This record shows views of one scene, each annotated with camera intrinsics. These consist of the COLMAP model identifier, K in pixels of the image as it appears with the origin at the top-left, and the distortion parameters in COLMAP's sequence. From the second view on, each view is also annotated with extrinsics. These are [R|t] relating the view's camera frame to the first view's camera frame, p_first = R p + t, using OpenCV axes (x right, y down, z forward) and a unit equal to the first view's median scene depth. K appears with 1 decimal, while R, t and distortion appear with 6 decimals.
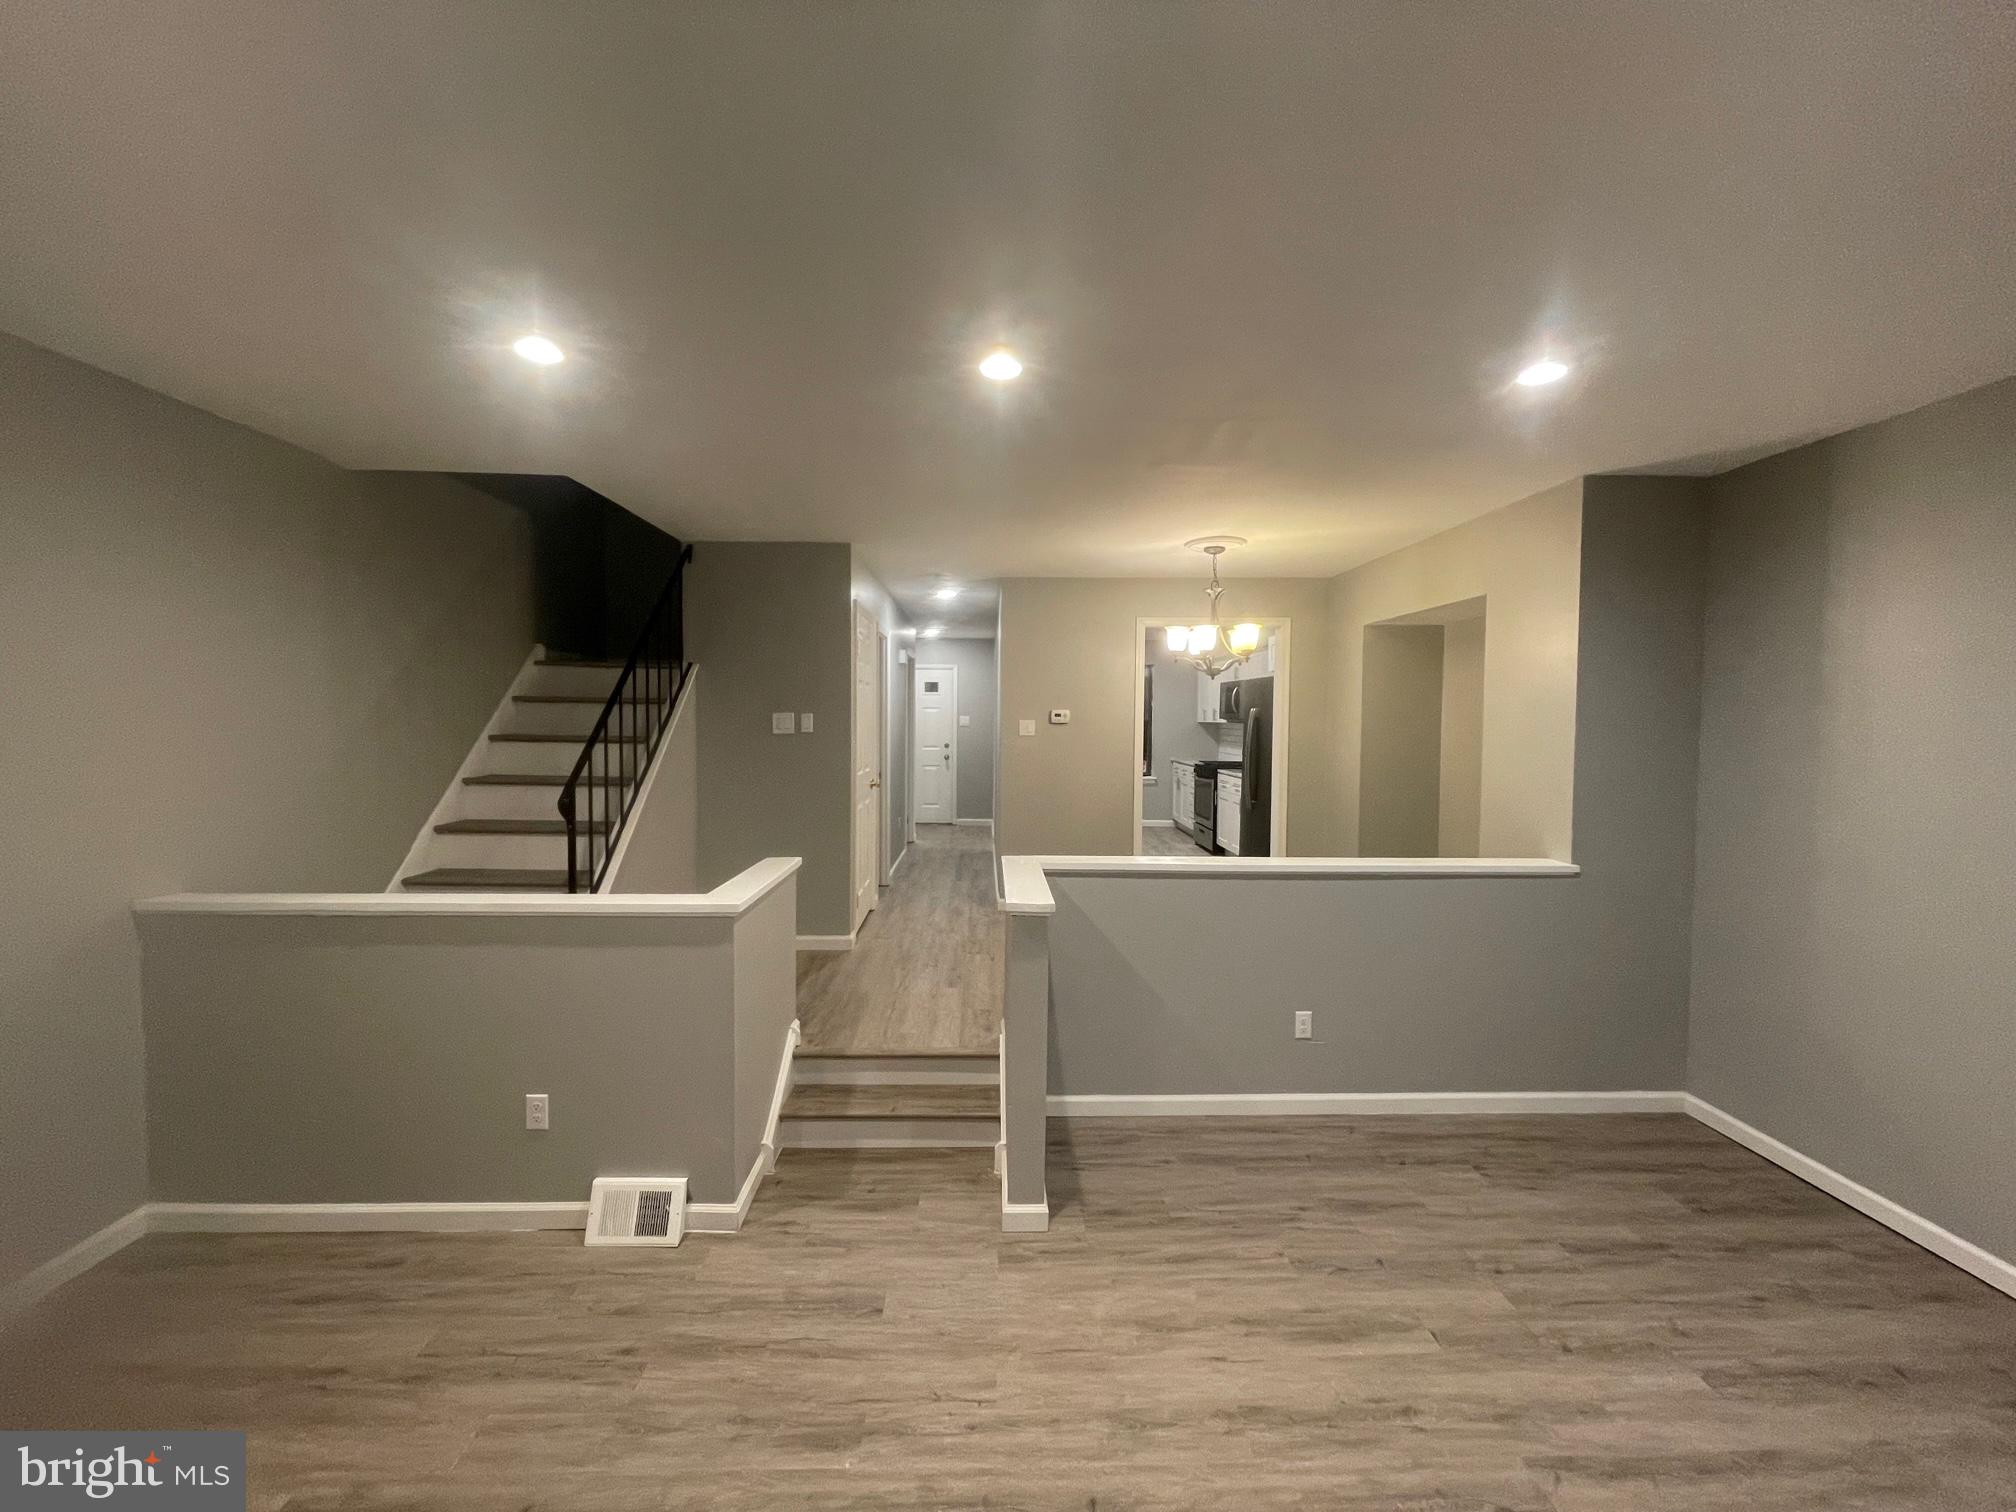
lens RADIAL K [[819.2, 0, 1008.5], [0, 819.2, 758.4], [0, 0, 1]] dist [0.001829, 0.001797]
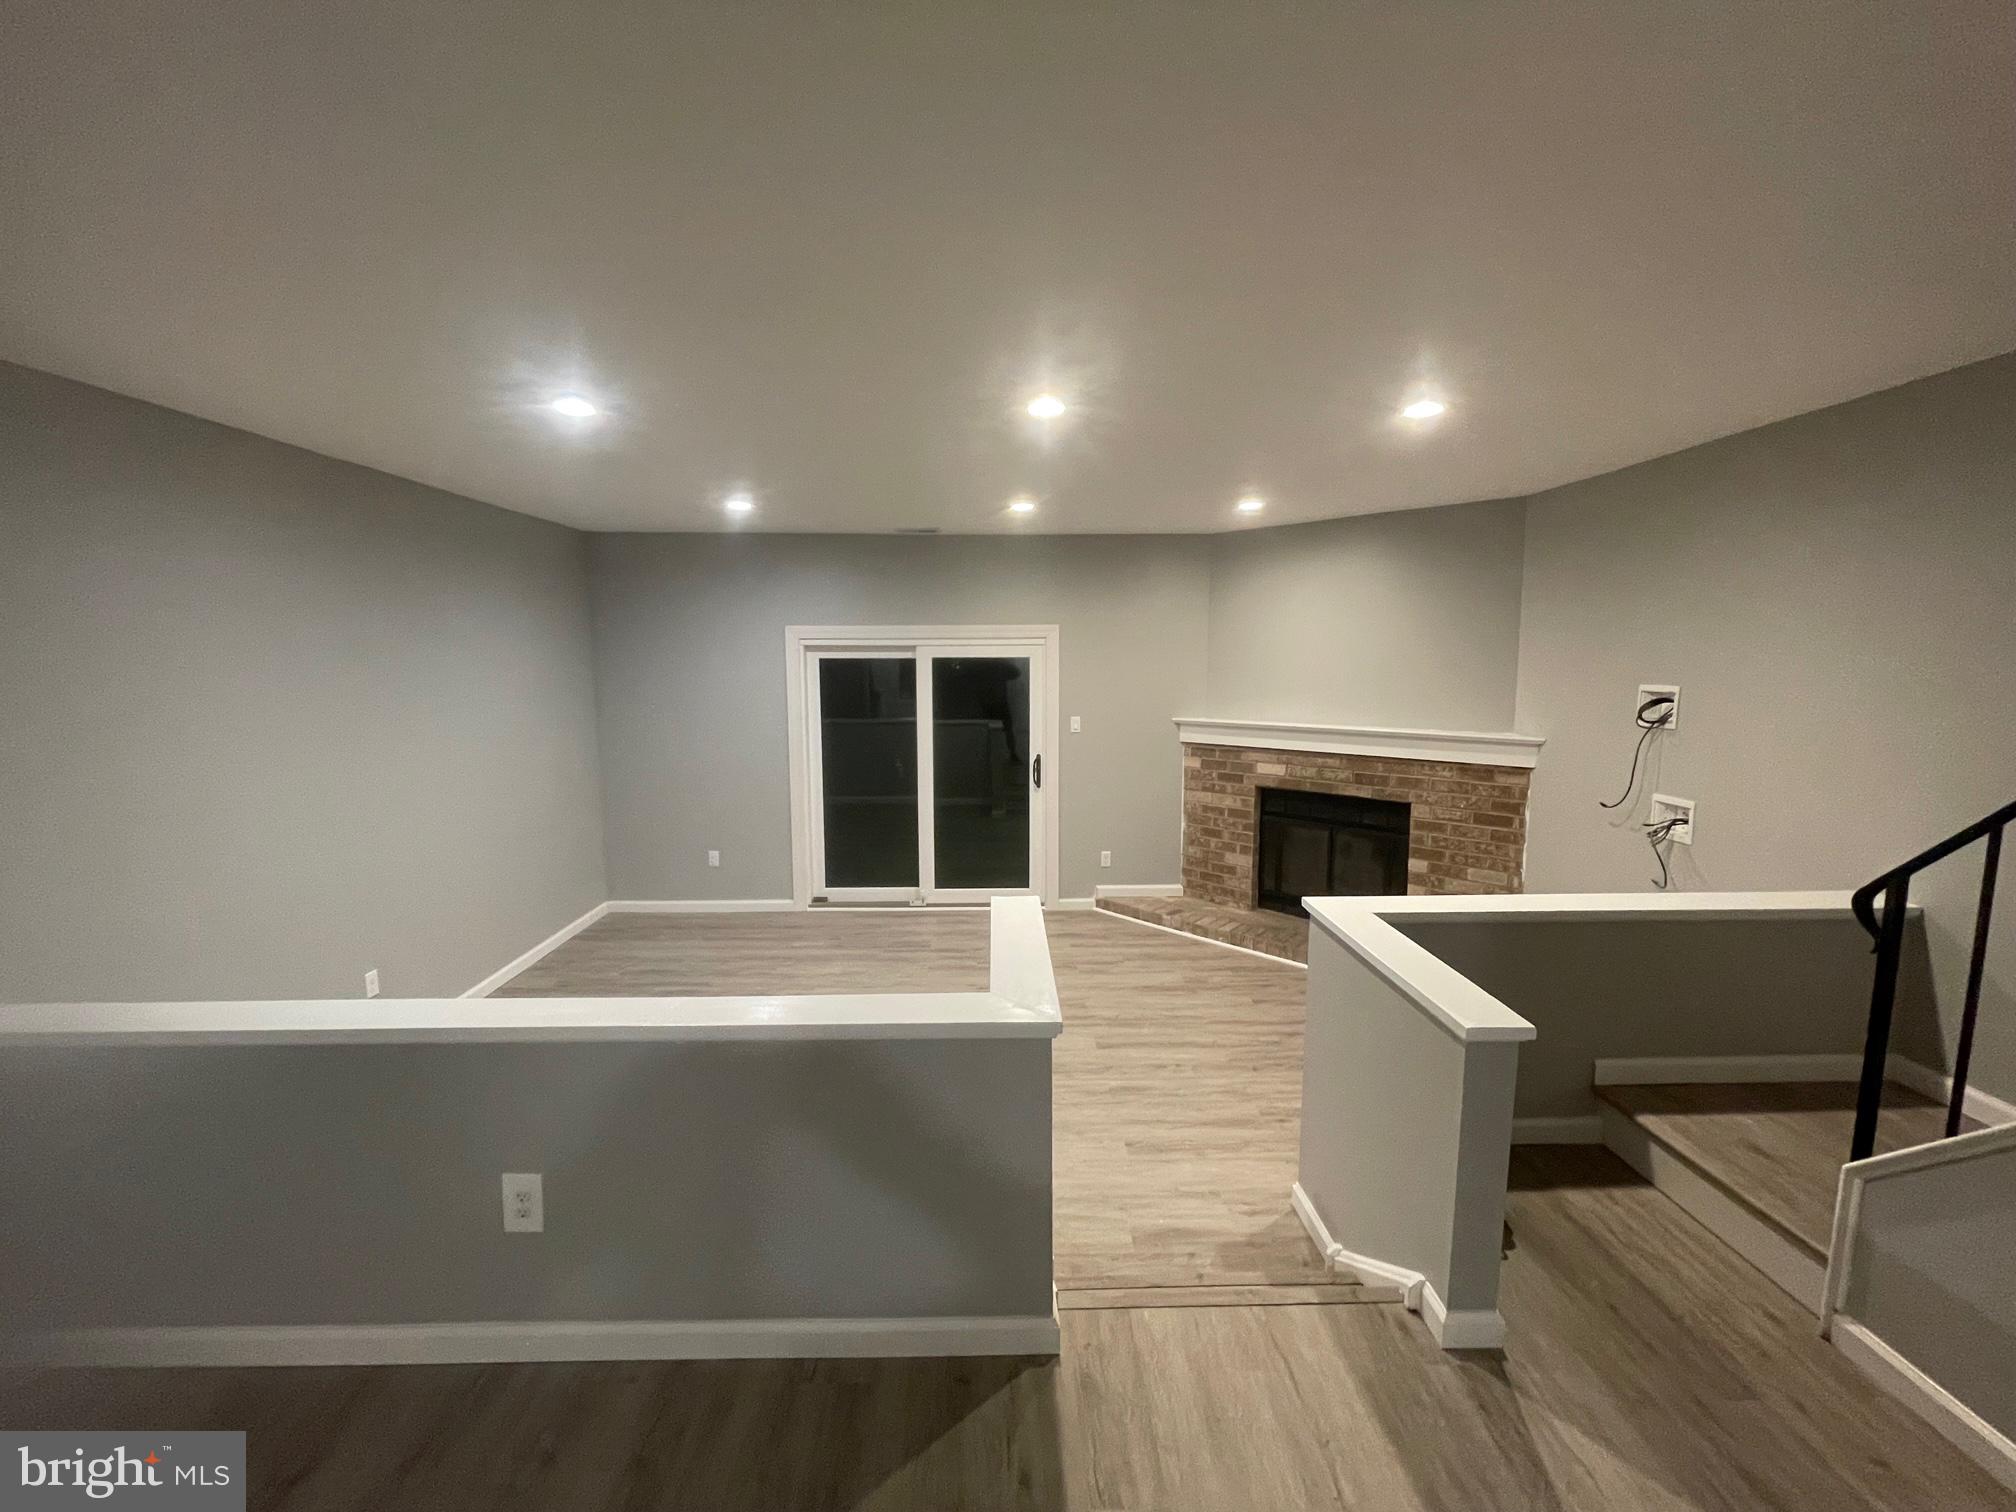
lens RADIAL K [[819.2, 0, 1005.4], [0, 819.2, 751.2], [0, 0, 1]] dist [0.001829, 0.001797]
pose [[-0.999820, 0.003098, 0.018739, 0.017301], [0.005852, 0.988852, 0.148785, -0.179271], [-0.018069, 0.148867, -0.988692, 2.355144]]
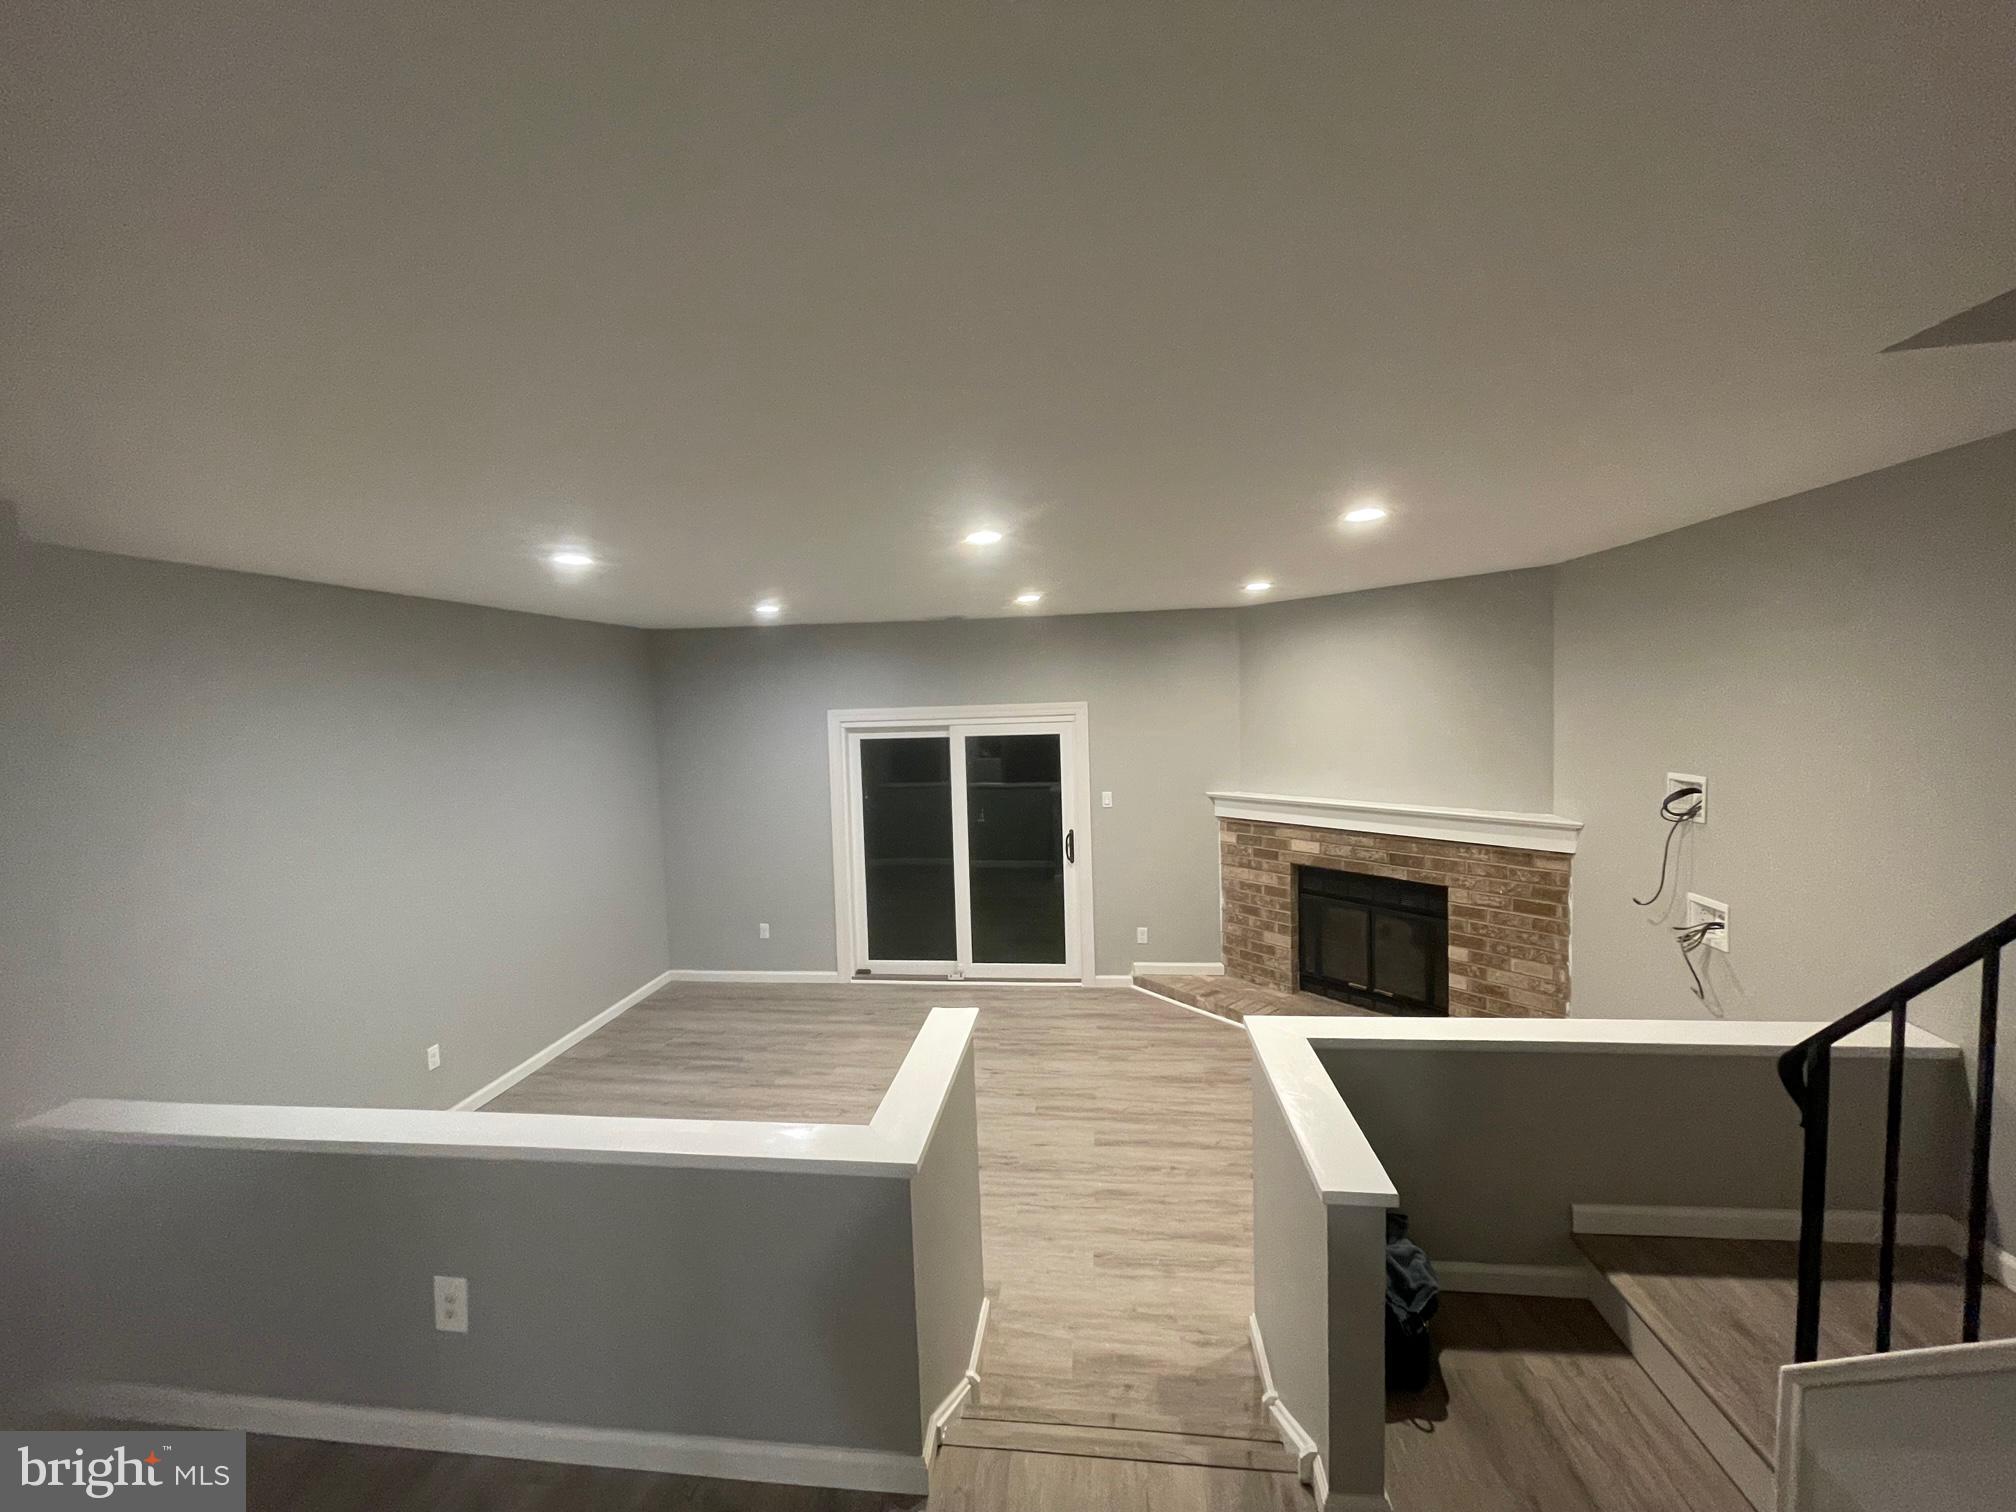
lens RADIAL K [[819.2, 0, 1001.0], [0, 819.2, 757.8], [0, 0, 1]] dist [0.001829, 0.001797]
pose [[-0.987401, 0.023454, 0.156488, -0.243821], [0.039332, 0.994294, 0.099156, -0.282769], [-0.153270, 0.104062, -0.982690, 2.359708]]
